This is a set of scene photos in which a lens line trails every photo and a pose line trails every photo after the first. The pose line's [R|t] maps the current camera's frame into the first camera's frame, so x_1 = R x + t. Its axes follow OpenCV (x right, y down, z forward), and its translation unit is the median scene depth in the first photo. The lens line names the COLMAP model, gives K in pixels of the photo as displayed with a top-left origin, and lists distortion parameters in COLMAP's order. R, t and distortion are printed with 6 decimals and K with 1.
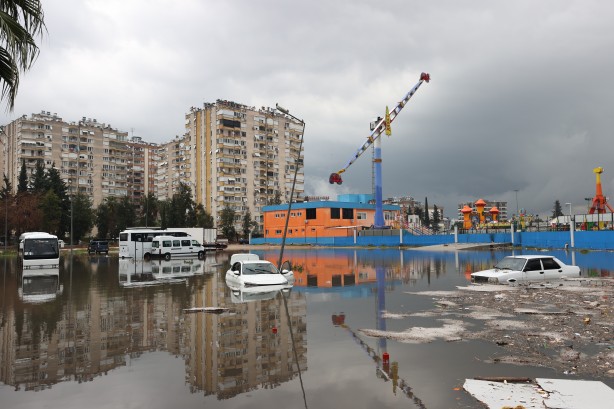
lens RADIAL K [[517.0, 0, 307.3], [0, 517.0, 201.9], [0, 0, 1]] dist [0.018093, 0.016443]
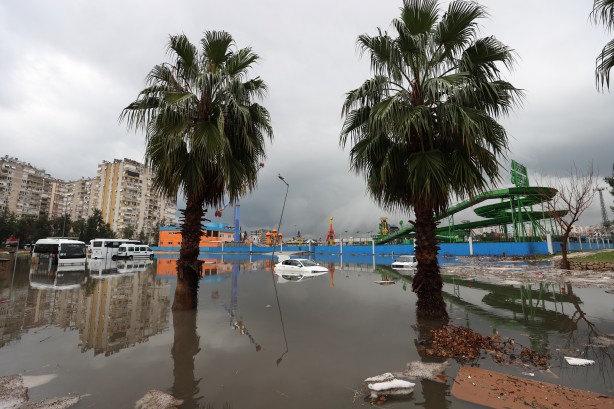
lens RADIAL K [[276.5, 0, 302.3], [0, 276.5, 203.5], [0, 0, 1]] dist [-0.027804, 0.002992]
pose [[0.880344, 0.088894, 0.465932, -0.143313], [-0.045649, 0.993600, -0.103317, 0.004725], [-0.472134, 0.069685, 0.878768, 0.029651]]
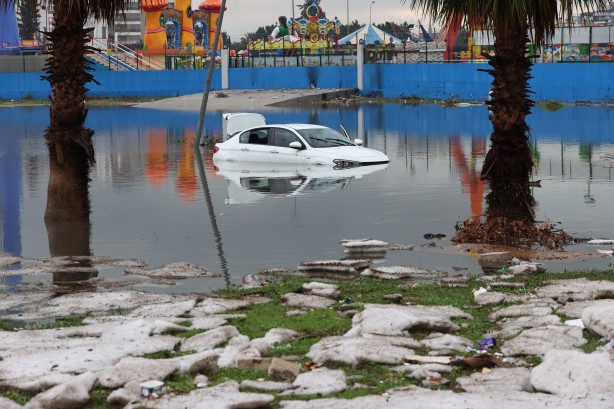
lens RADIAL K [[1554.2, 0, 303.5], [0, 1554.2, 205.5], [0, 0, 1]] dist [-0.089590, 0.000000]
pose [[0.889696, -0.038527, 0.454925, -0.217014], [-0.031718, 0.988810, 0.145771, -0.011307], [-0.455450, -0.144121, 0.878518, -0.122993]]
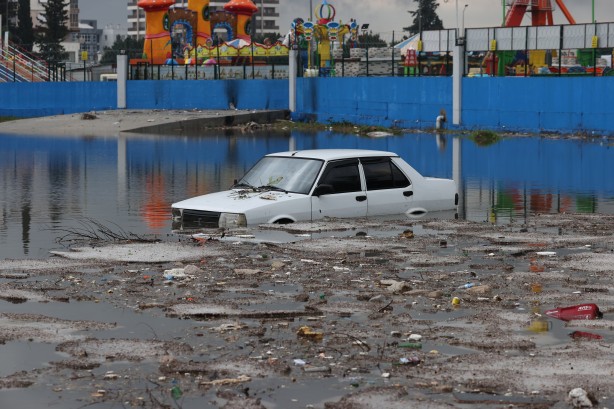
lens RADIAL K [[1806.0, 0, 306.6], [0, 1806.0, 204.7], [0, 0, 1]] dist [0.048320, 0.000000]
pose [[0.927303, -0.009633, 0.374189, -0.011304], [-0.040369, 0.991264, 0.125559, -0.003280], [-0.372129, -0.131537, 0.918813, -0.029997]]
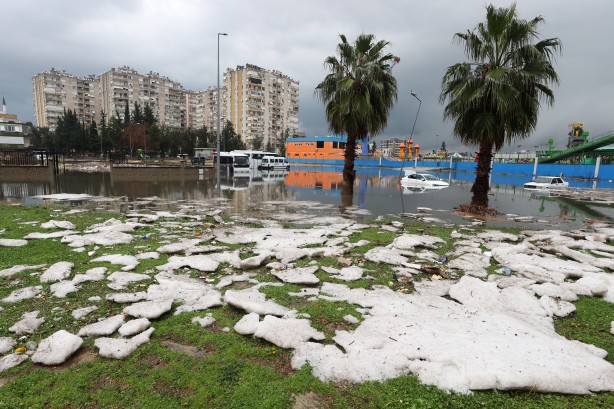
lens RADIAL K [[336.3, 0, 296.0], [0, 336.3, 208.5], [0, 0, 1]] dist [-0.034264, 0.001922]
pose [[0.996839, 0.028675, 0.074096, -0.180172], [-0.043971, 0.975866, 0.213898, -0.004346], [-0.066174, -0.216480, 0.974042, -0.079250]]
